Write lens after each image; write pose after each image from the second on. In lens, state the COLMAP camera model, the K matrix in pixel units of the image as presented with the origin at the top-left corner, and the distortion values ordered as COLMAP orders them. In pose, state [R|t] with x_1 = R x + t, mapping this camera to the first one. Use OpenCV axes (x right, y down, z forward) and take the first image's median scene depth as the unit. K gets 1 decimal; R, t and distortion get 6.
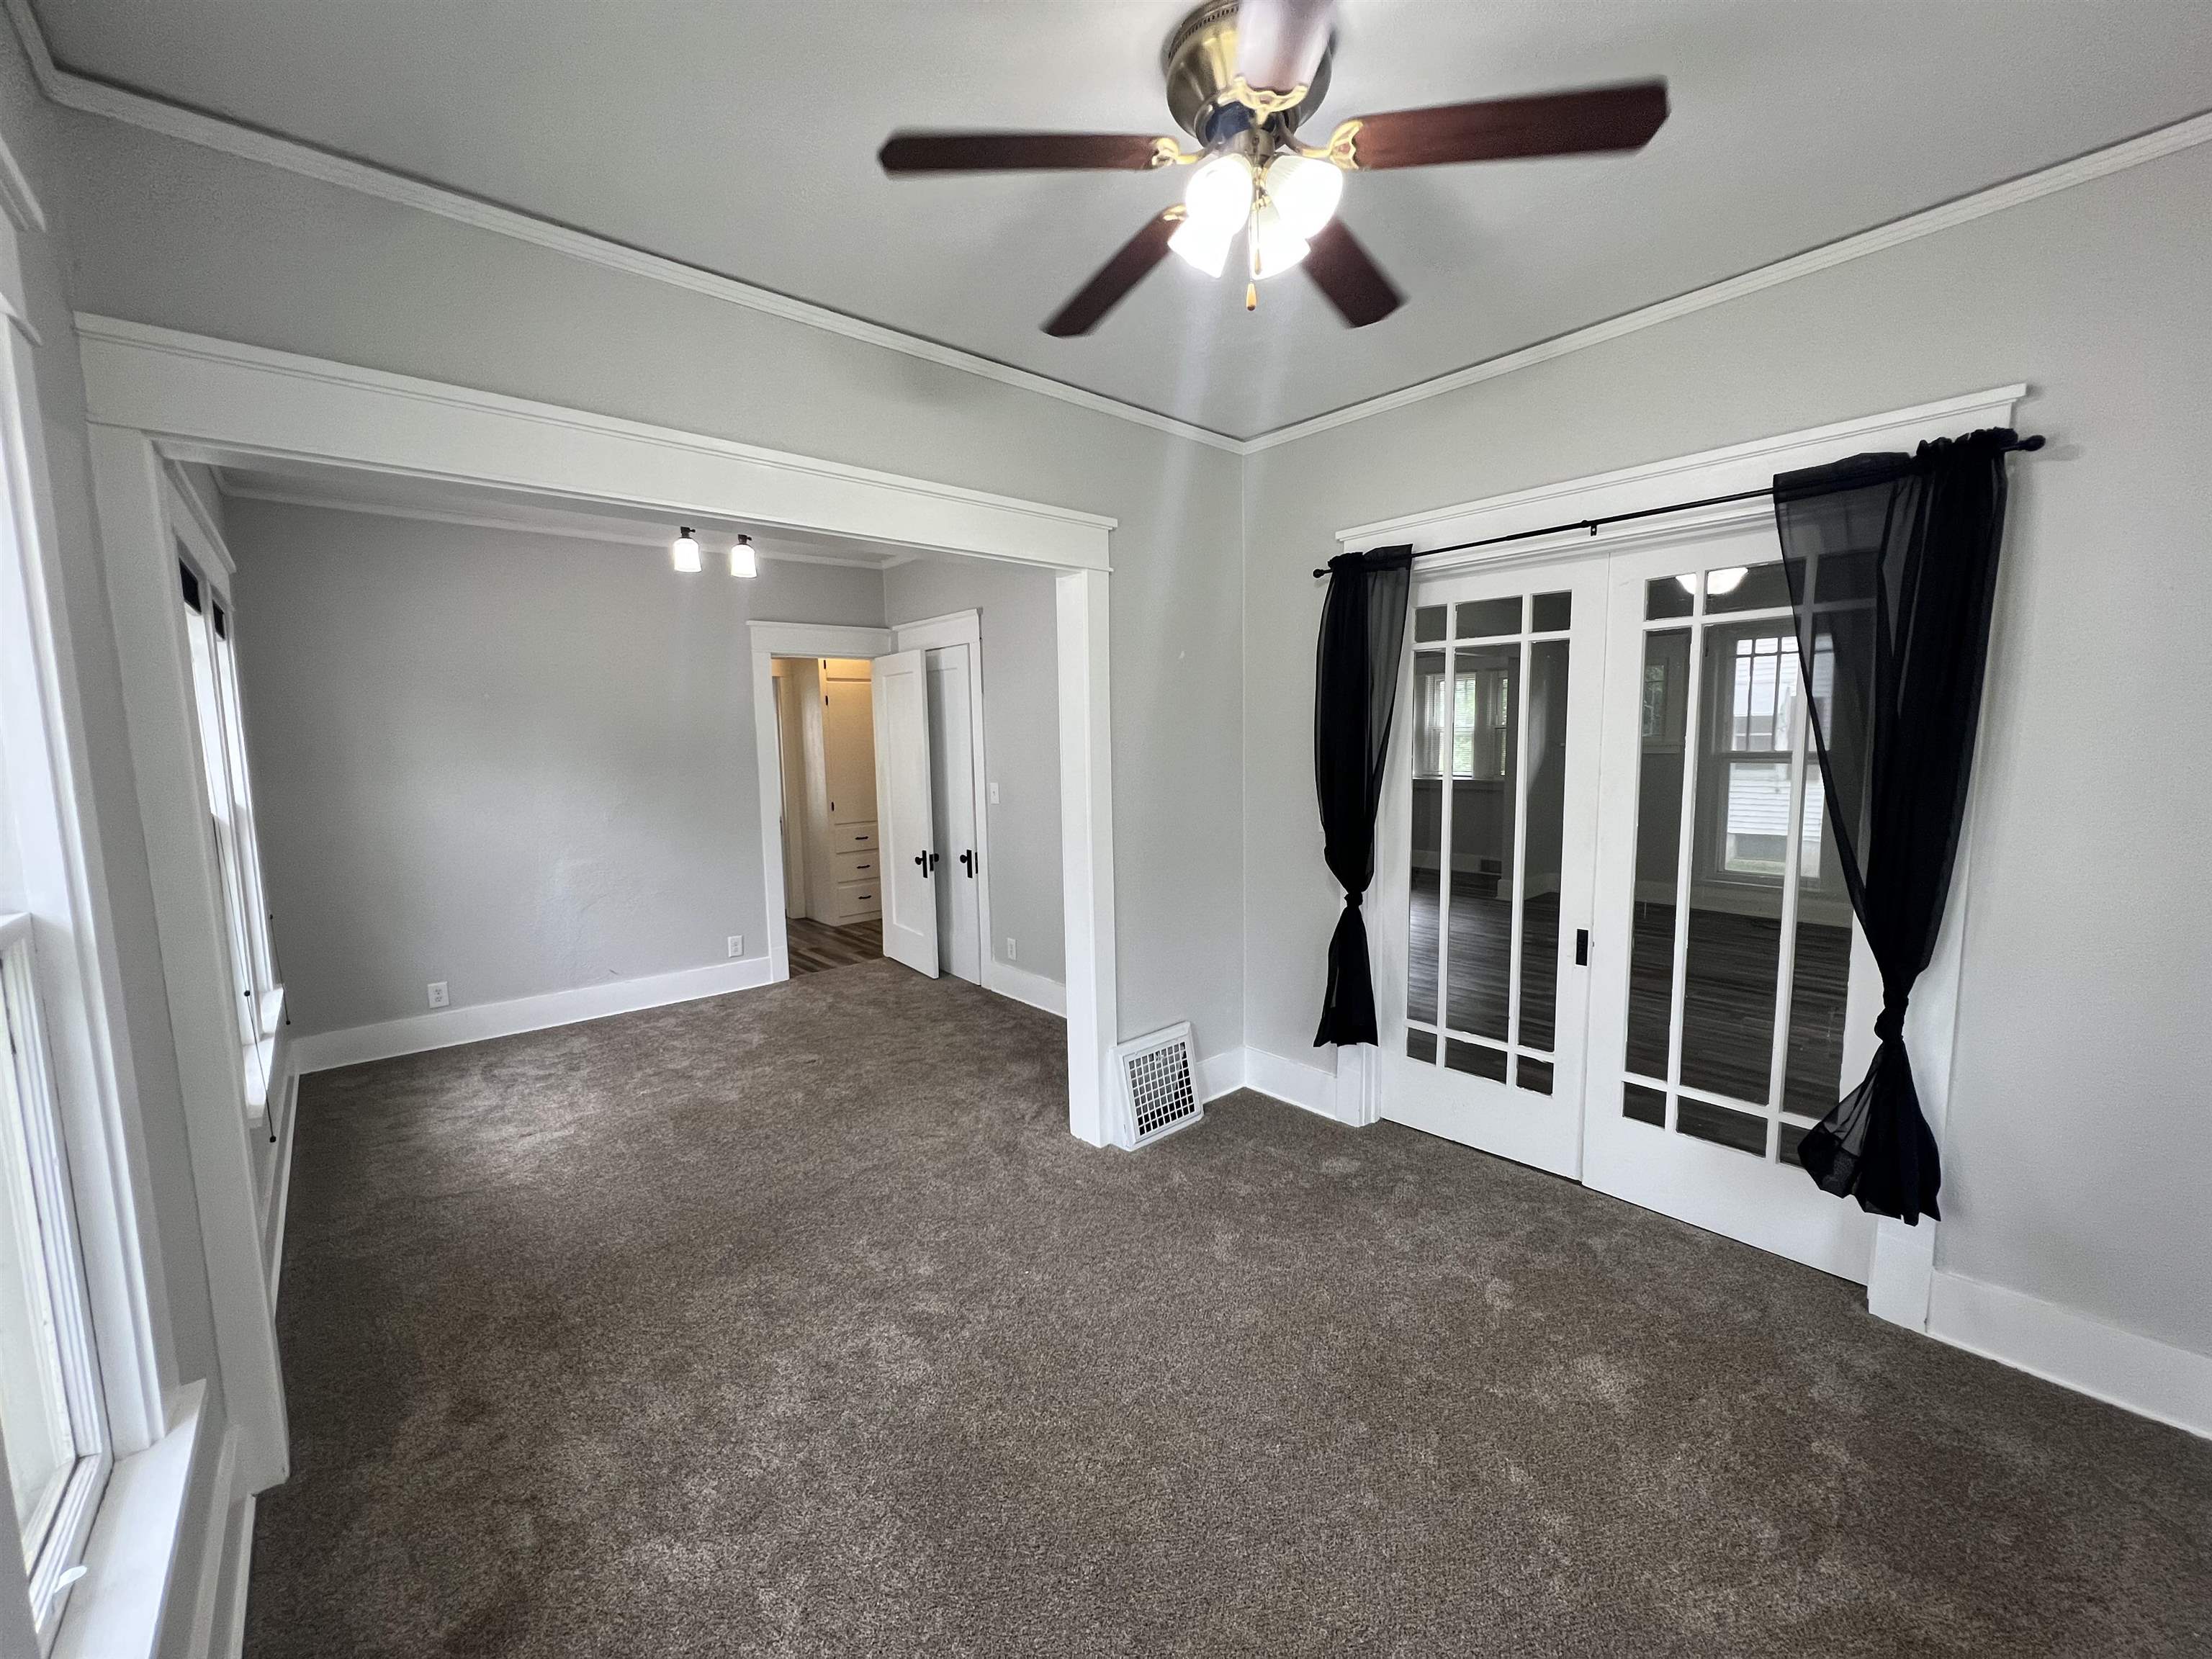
lens RADIAL K [[884.0, 0, 1100.9], [0, 884.0, 830.3], [0, 0, 1]] dist [0.000729, -0.000006]
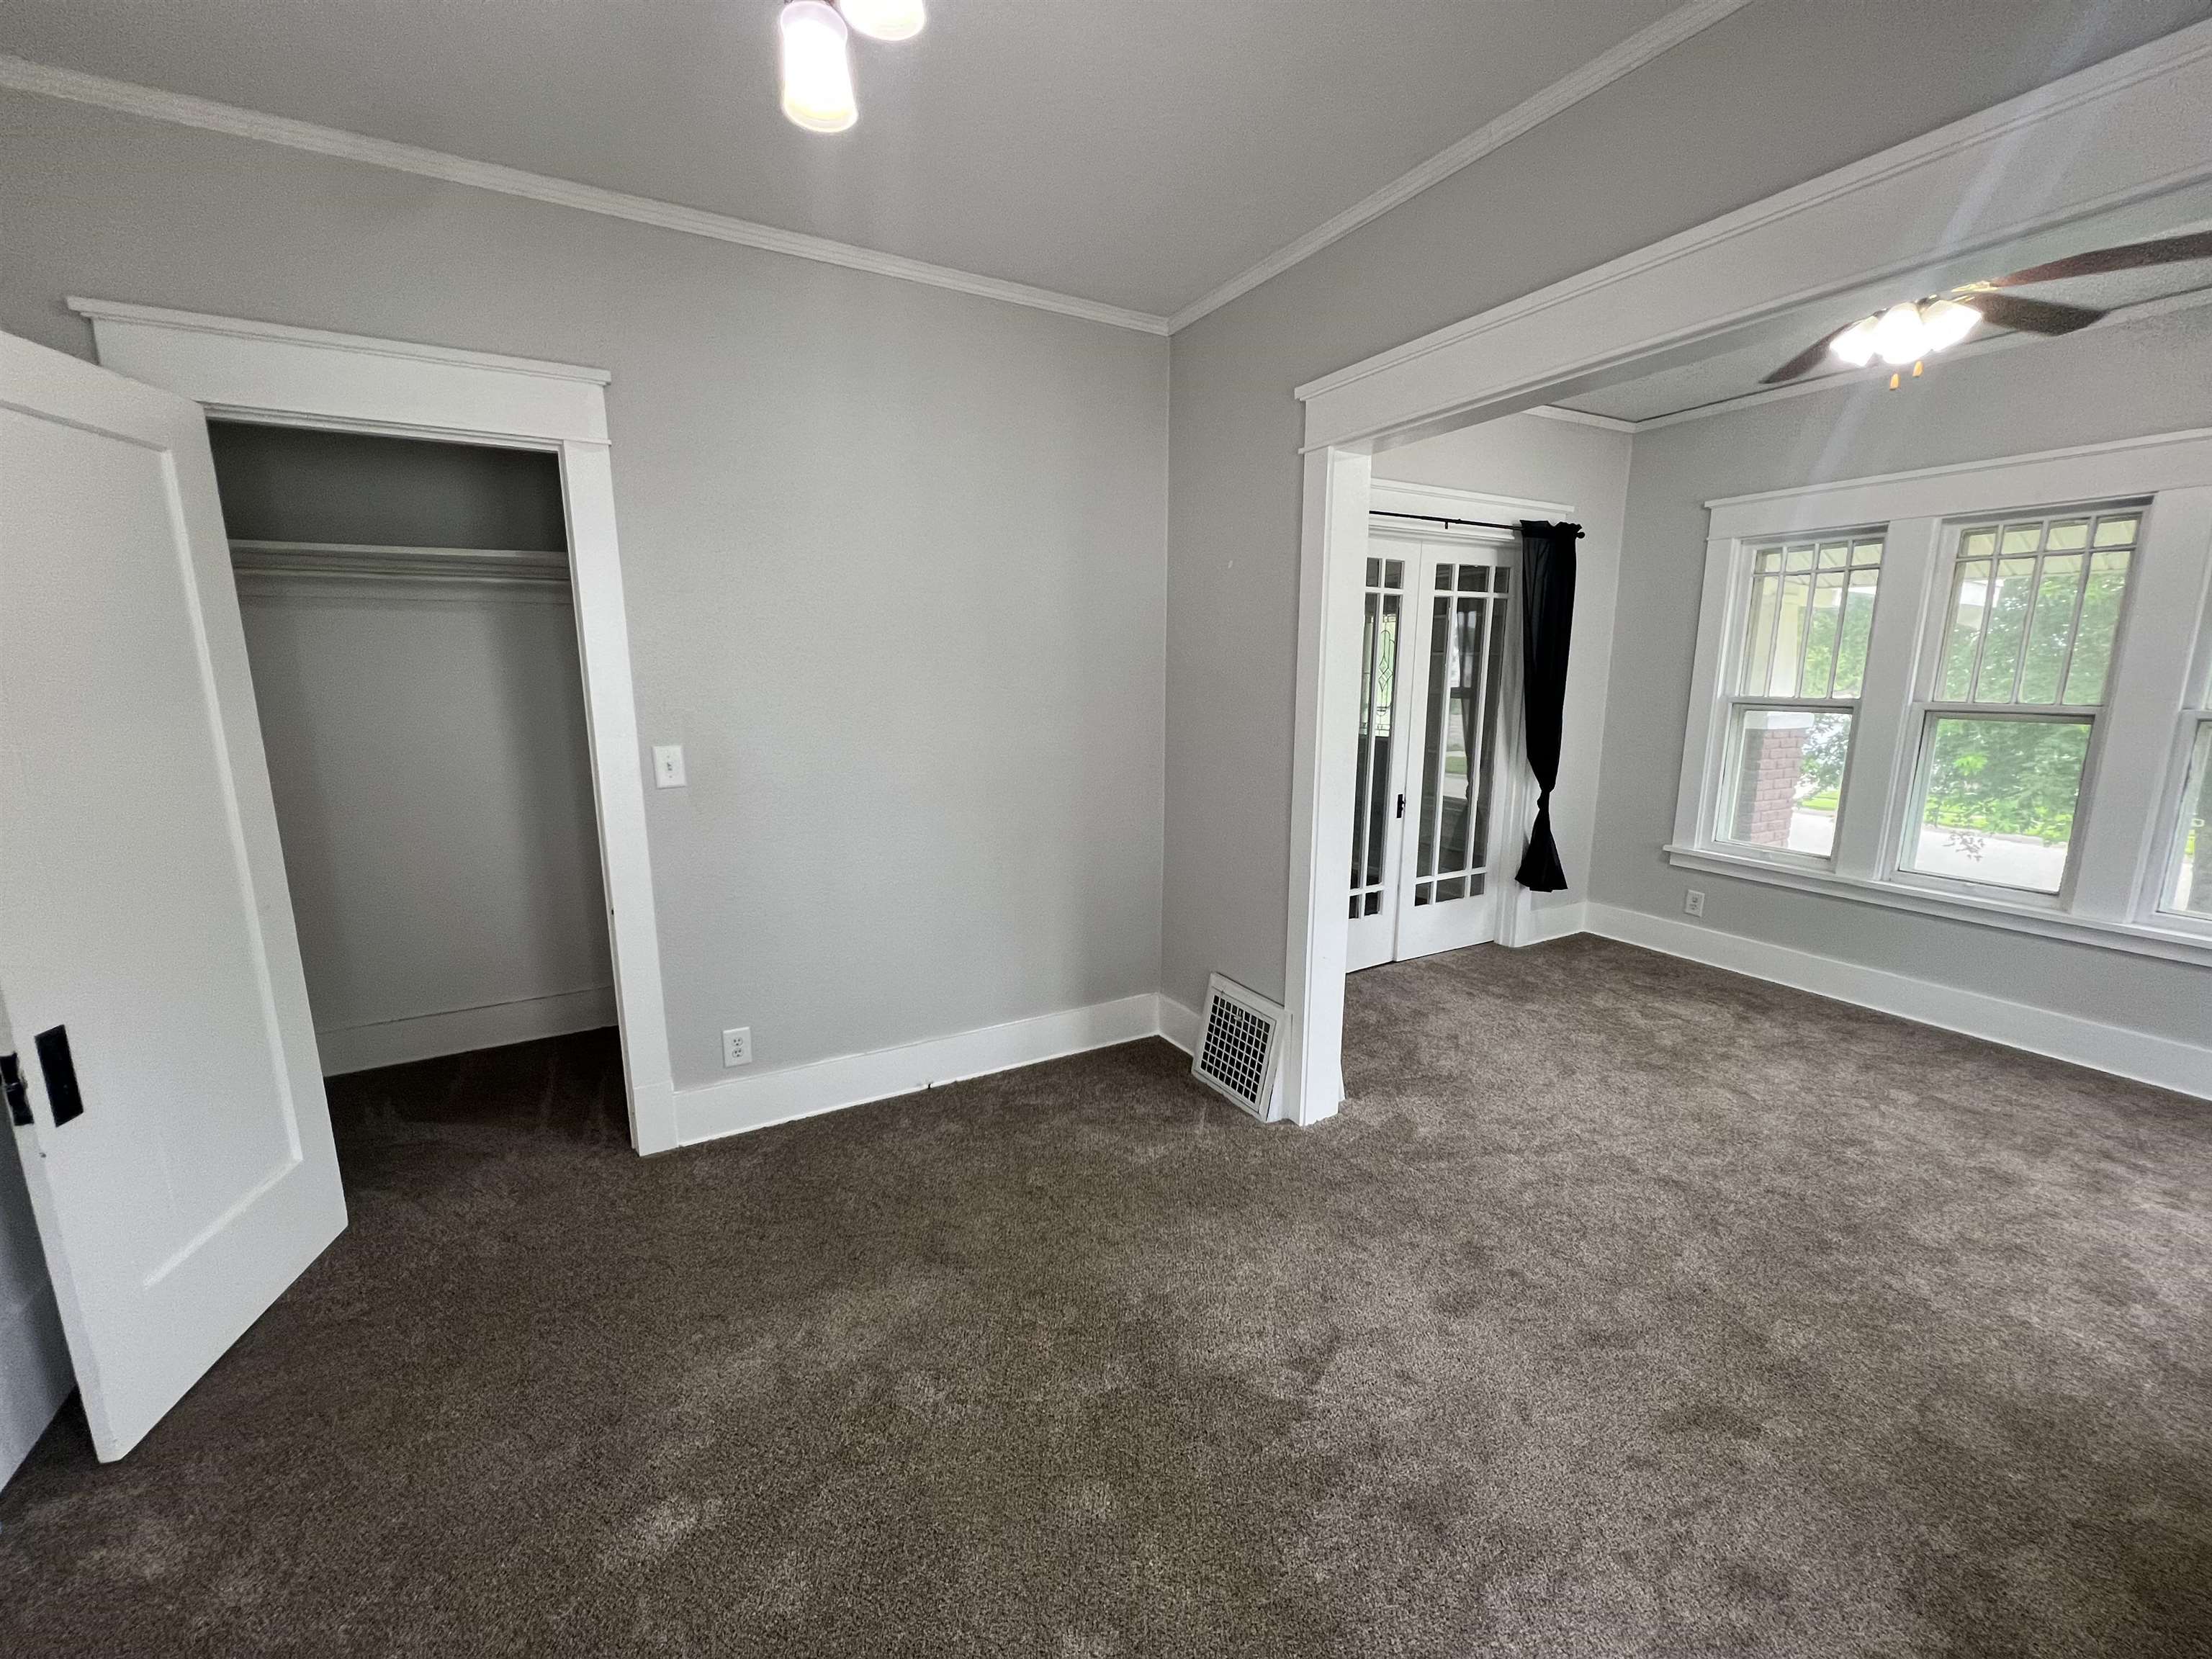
lens RADIAL K [[884.0, 0, 1100.9], [0, 884.0, 830.3], [0, 0, 1]] dist [0.000729, -0.000006]
pose [[0.201640, -0.165873, 0.965312, -1.073548], [0.100983, 0.983824, 0.147960, -0.106917], [-0.974240, 0.067645, 0.215129, 1.247670]]
